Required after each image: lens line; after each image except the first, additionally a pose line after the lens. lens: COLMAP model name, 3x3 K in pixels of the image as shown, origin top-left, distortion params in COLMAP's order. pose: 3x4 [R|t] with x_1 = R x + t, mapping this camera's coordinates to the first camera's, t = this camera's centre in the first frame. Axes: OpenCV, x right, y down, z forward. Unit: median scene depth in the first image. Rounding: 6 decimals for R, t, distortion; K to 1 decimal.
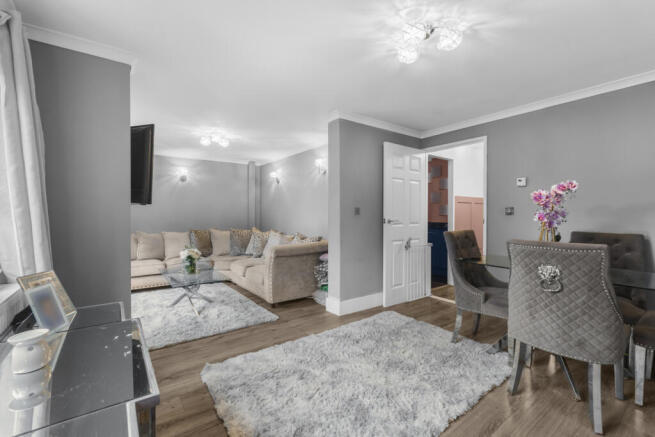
lens RADIAL K [[289.2, 0, 328.2], [0, 289.2, 216.9], [0, 0, 1]] dist [-0.001791, -0.000299]
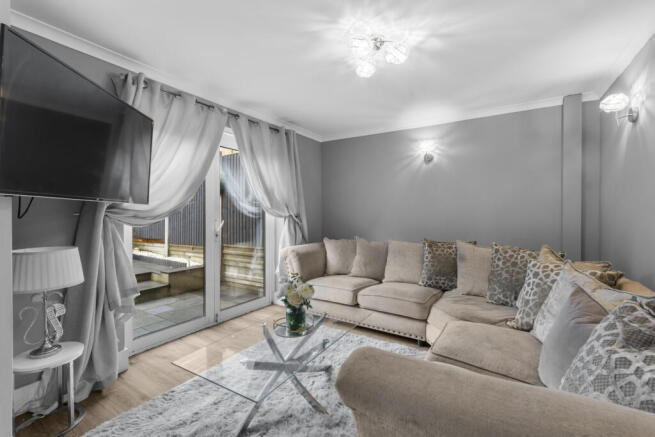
lens RADIAL K [[289.2, 0, 326.6], [0, 289.2, 216.1], [0, 0, 1]] dist [-0.001791, -0.000299]
pose [[0.376063, 0.005218, -0.926579, 0.004998], [-0.018308, 0.999831, -0.001800, -0.000031], [0.926413, 0.017641, 0.376095, 0.556487]]
